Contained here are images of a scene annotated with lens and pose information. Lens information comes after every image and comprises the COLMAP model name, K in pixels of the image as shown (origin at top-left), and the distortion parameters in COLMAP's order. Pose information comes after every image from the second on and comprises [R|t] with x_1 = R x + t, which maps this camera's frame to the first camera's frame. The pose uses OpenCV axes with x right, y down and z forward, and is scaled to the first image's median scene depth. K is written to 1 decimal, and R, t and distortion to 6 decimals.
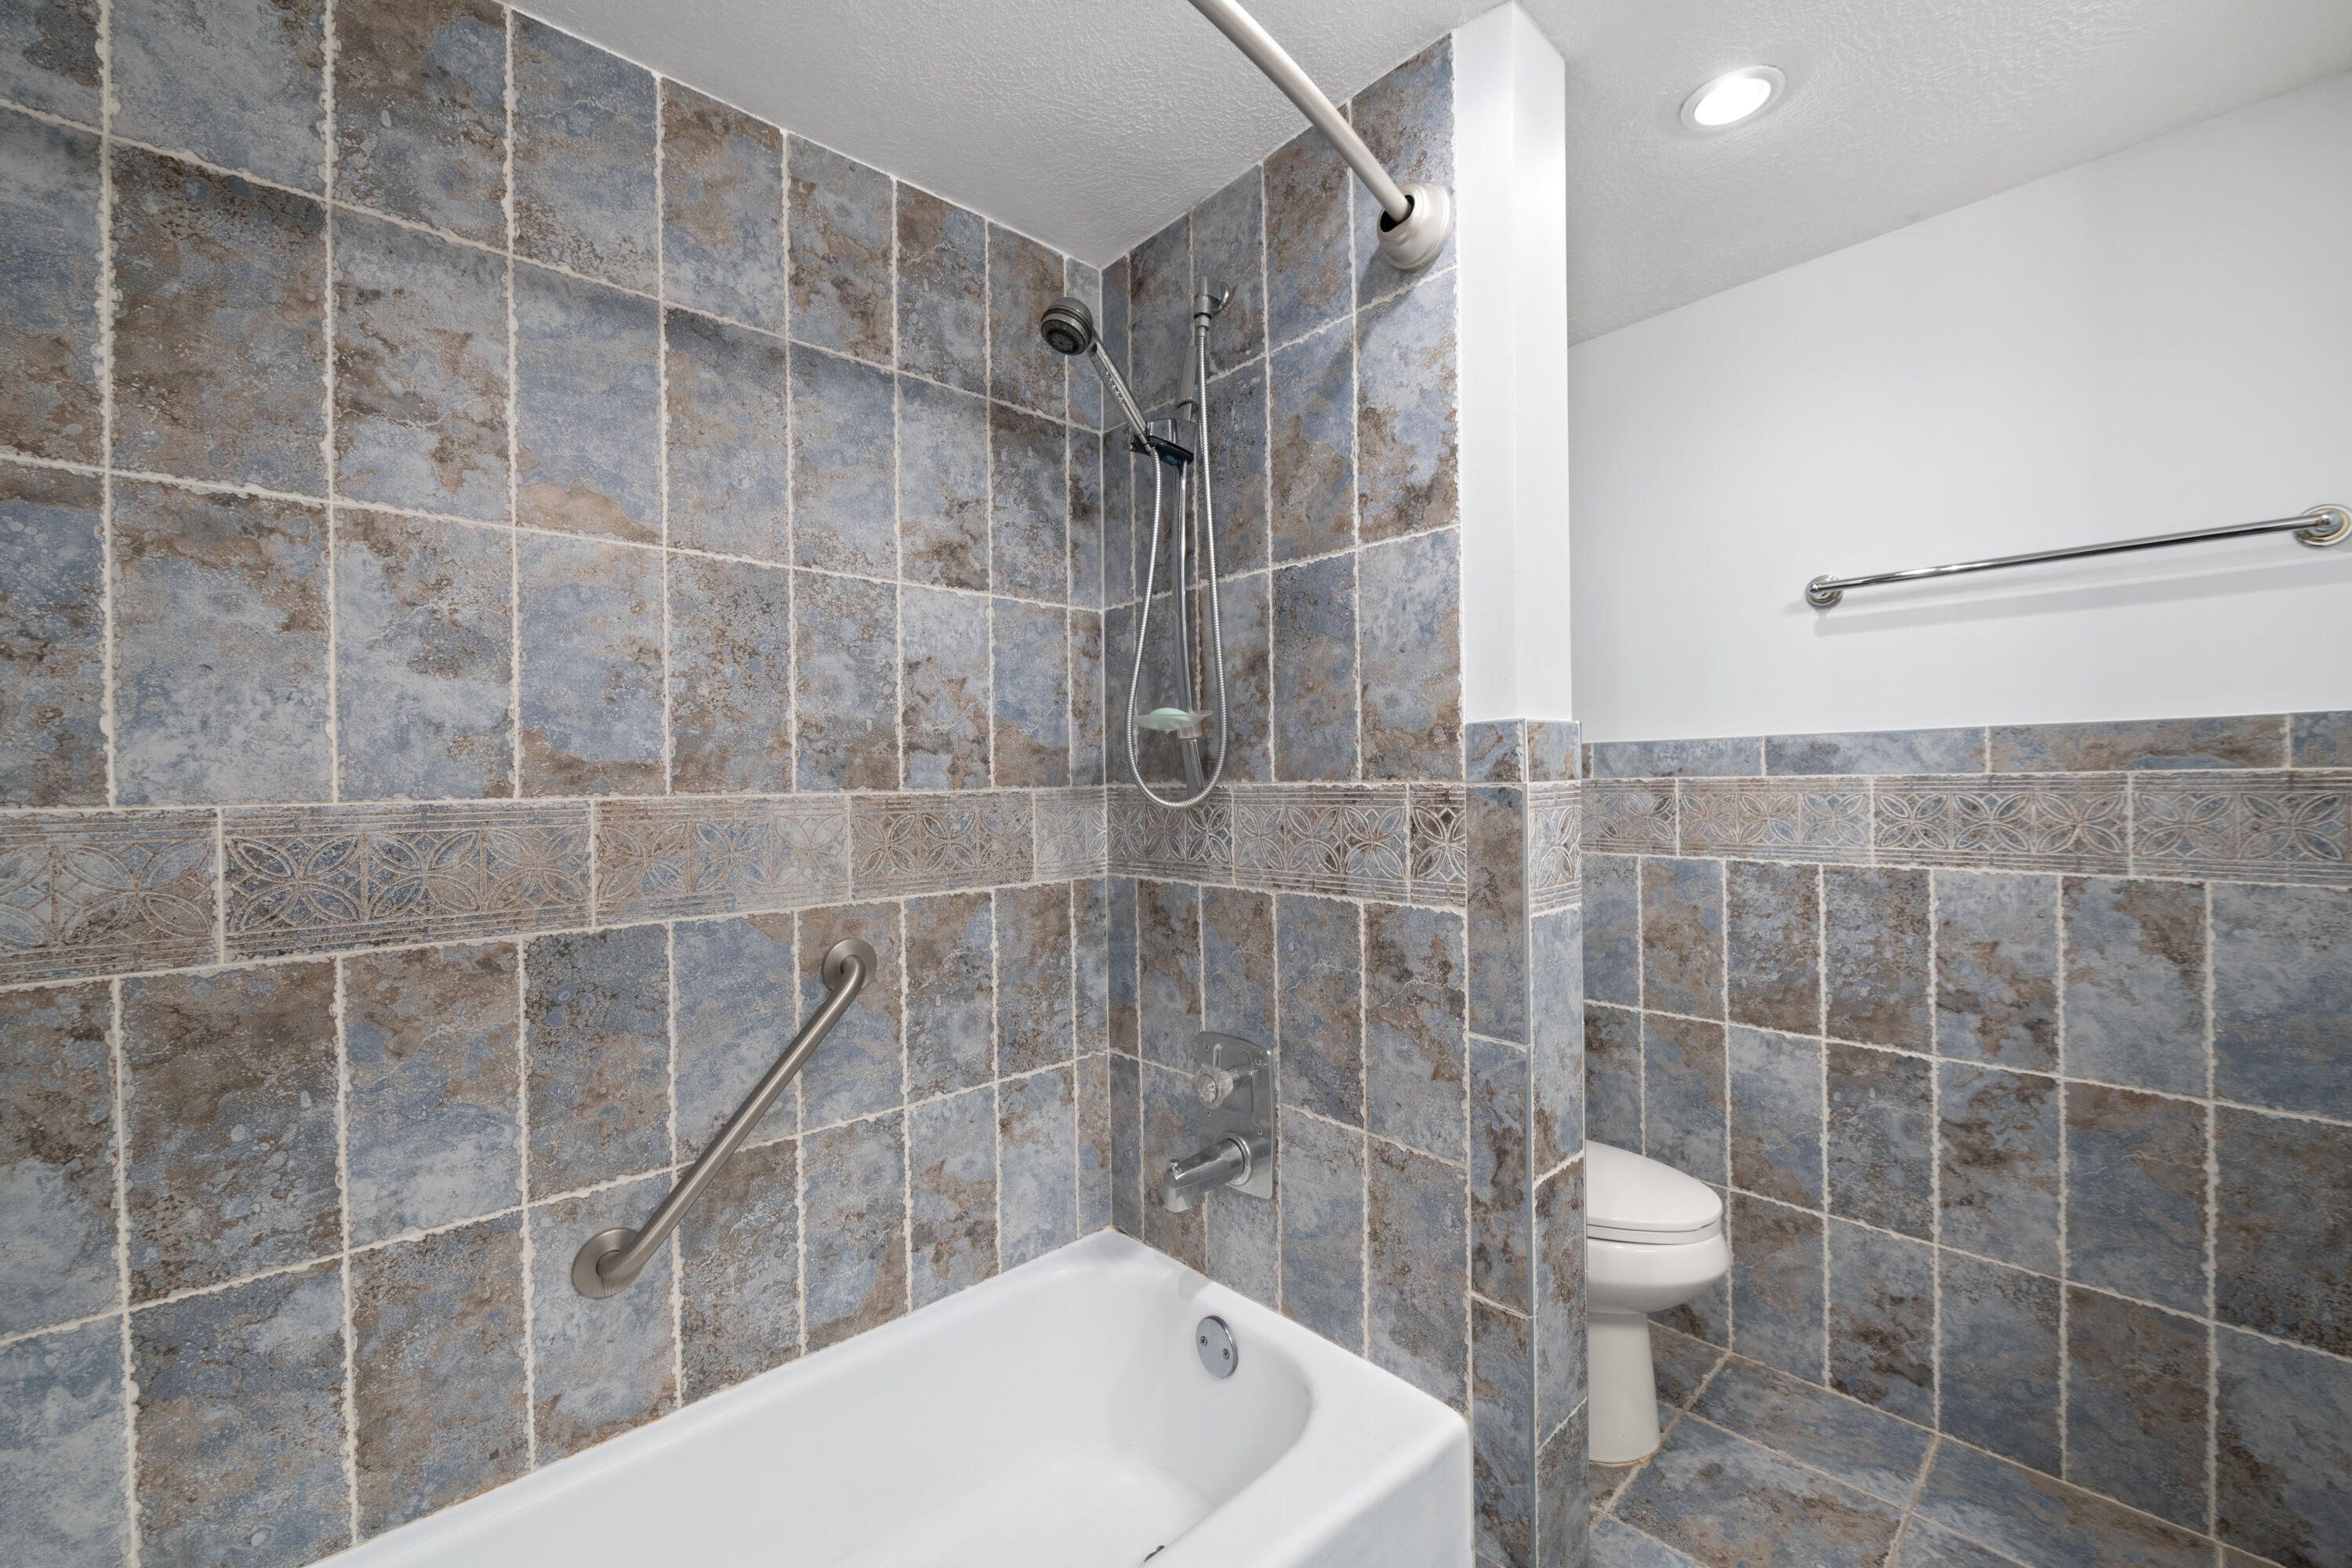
lens RADIAL K [[930.5, 0, 1174.4], [0, 930.5, 784.9], [0, 0, 1]] dist [0.001752, -0.003526]
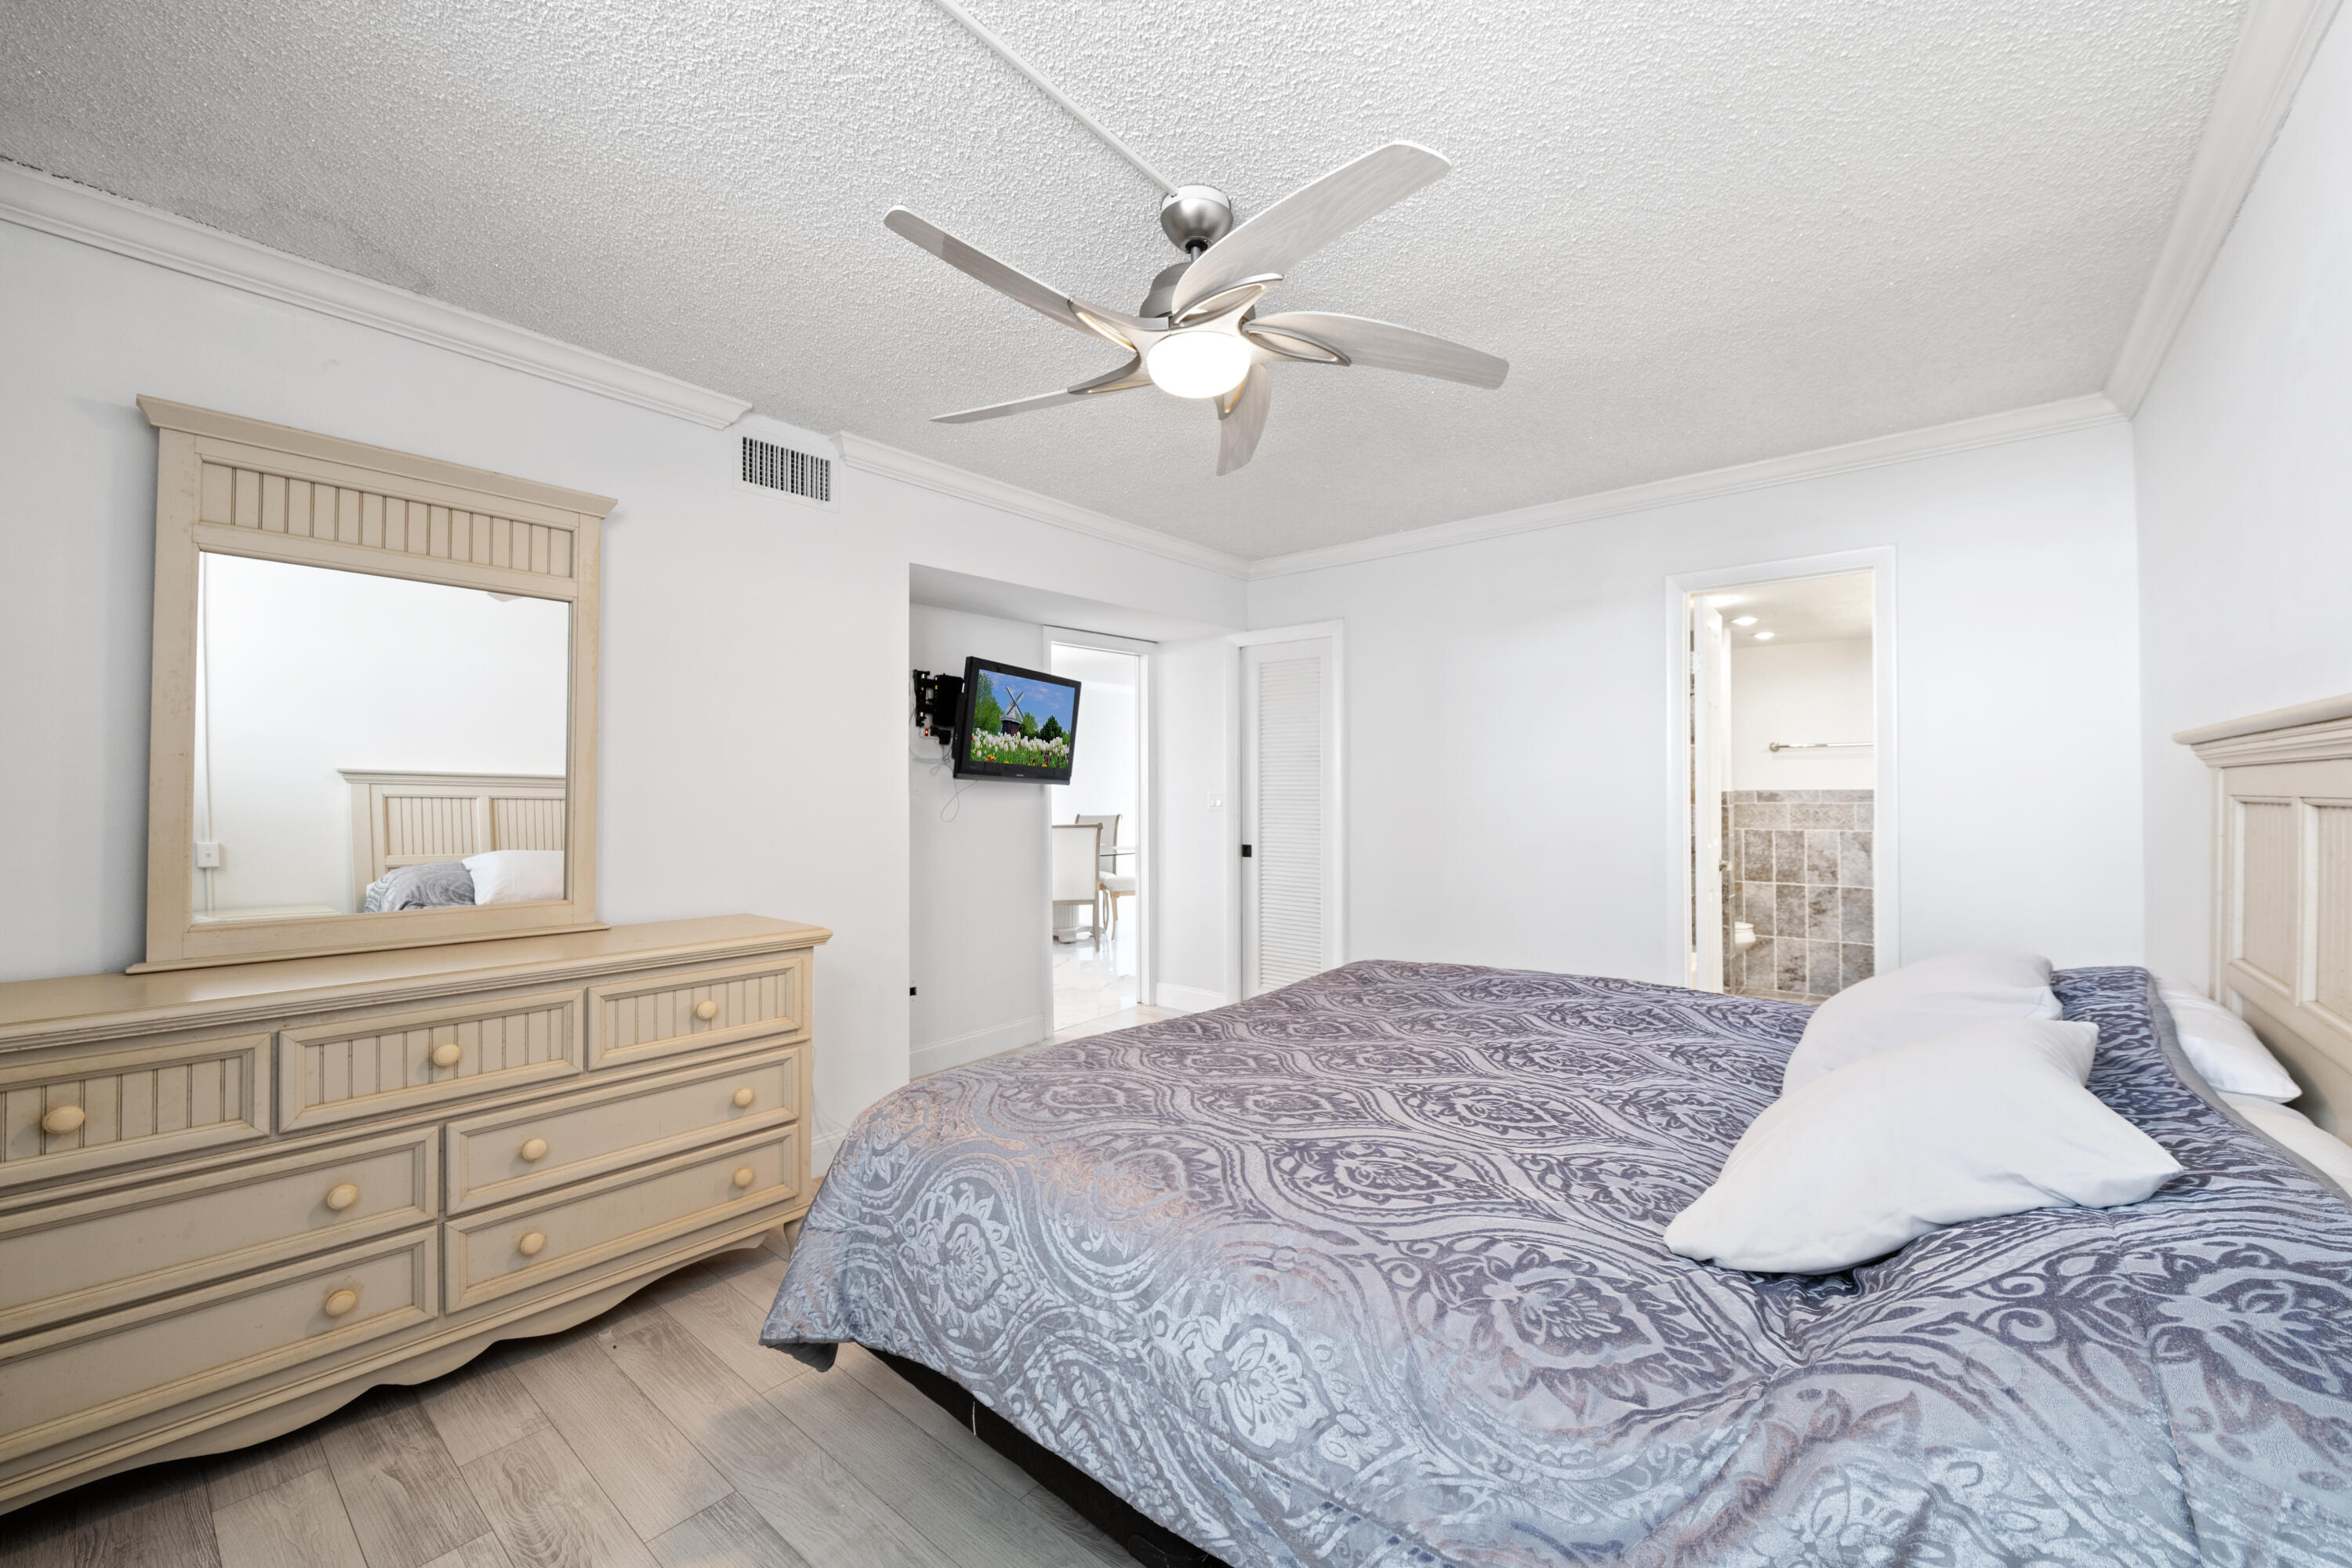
lens RADIAL K [[930.5, 0, 1172.4], [0, 930.5, 782.9], [0, 0, 1]] dist [0.001752, -0.003526]
pose [[0.989002, 0.008528, 0.147659, -2.022565], [-0.006905, 0.999910, -0.011504, -0.029131], [-0.147744, 0.010358, 0.988971, -2.071605]]
